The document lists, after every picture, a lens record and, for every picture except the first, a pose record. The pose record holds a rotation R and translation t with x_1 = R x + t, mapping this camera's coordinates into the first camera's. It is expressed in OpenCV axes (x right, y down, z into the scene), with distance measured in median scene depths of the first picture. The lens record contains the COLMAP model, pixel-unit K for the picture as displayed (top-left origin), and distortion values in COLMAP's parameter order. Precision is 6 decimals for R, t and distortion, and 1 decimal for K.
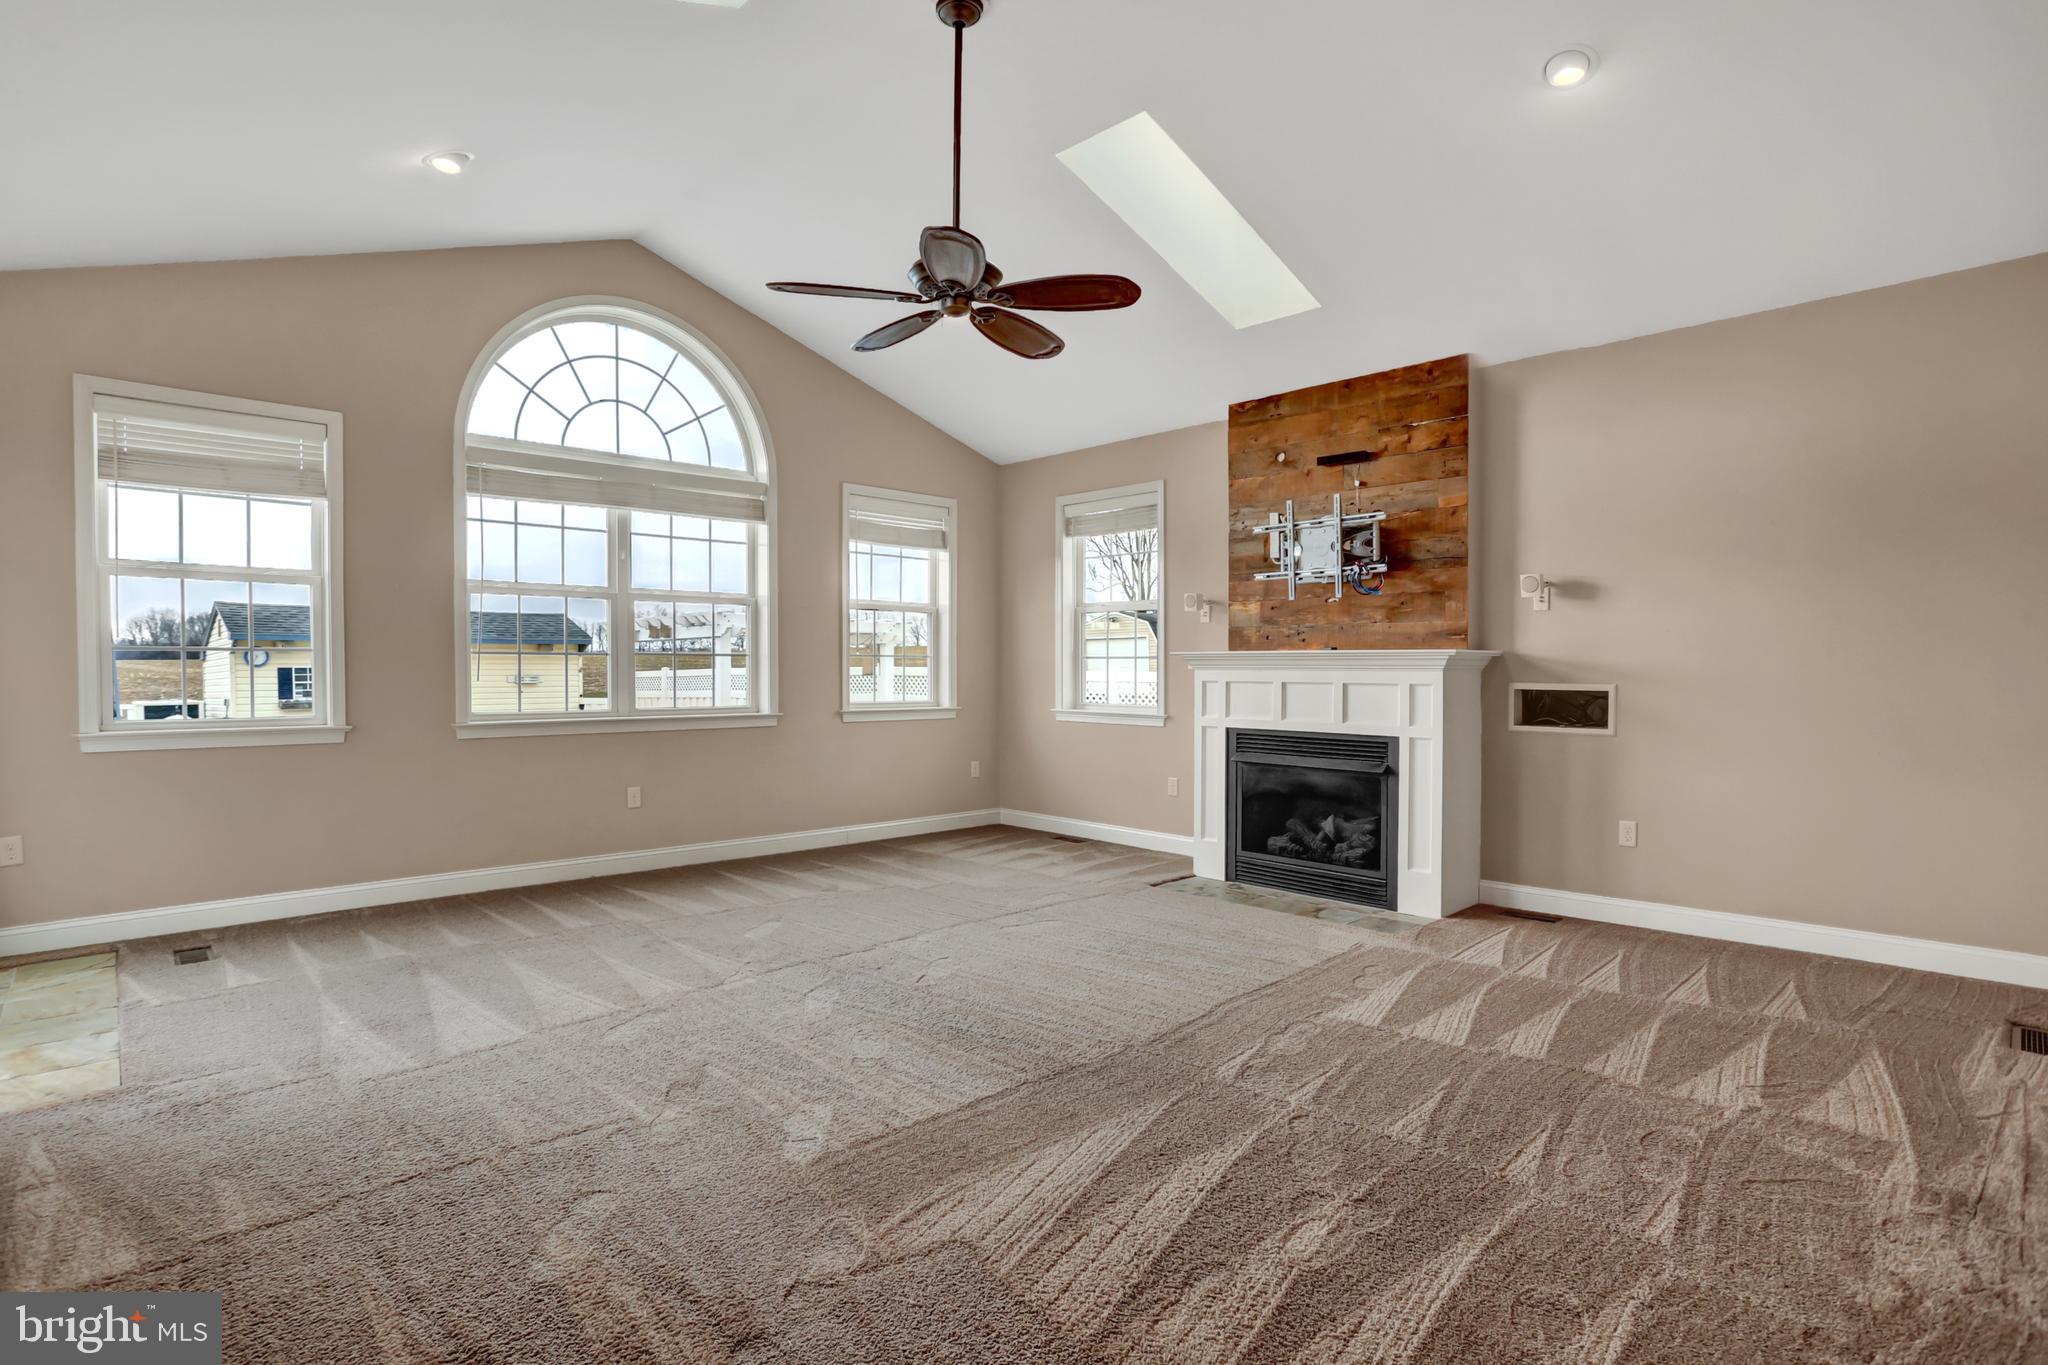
lens RADIAL K [[1010.7, 0, 1024.3], [0, 1010.7, 666.8], [0, 0, 1]] dist [-0.060120, 0.020141]
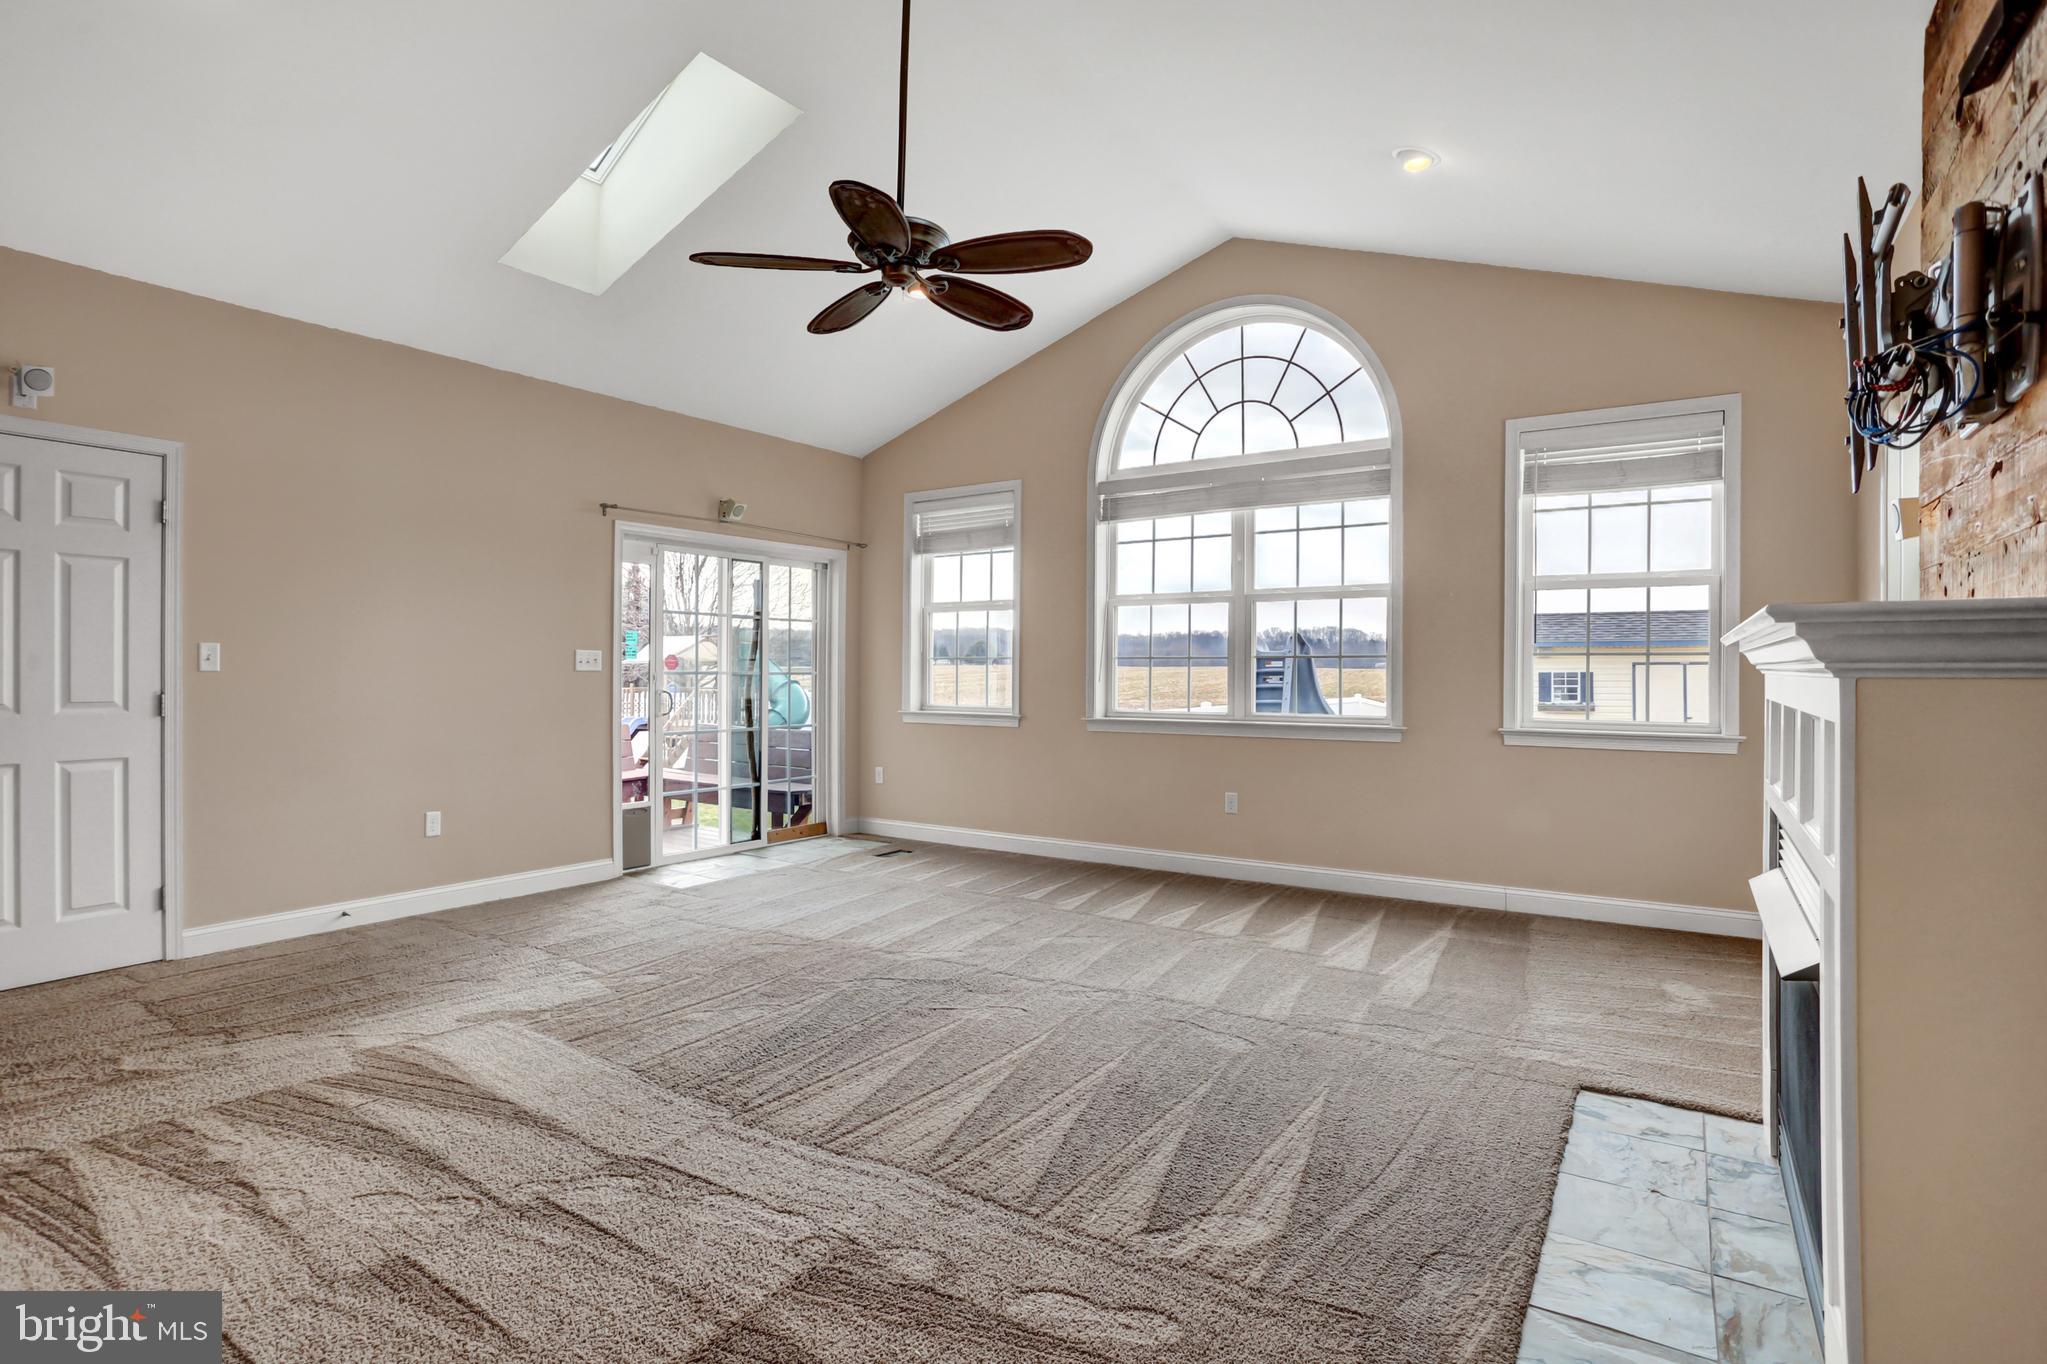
lens RADIAL K [[1041.7, 0, 957.4], [0, 1041.7, 655.0], [0, 0, 1]] dist [-0.010392, 0.000093]
pose [[0.227232, -0.016730, -0.973697, 0.522304], [0.001646, 0.999858, -0.016795, 0.001356], [0.973839, 0.002214, 0.227227, 0.486820]]
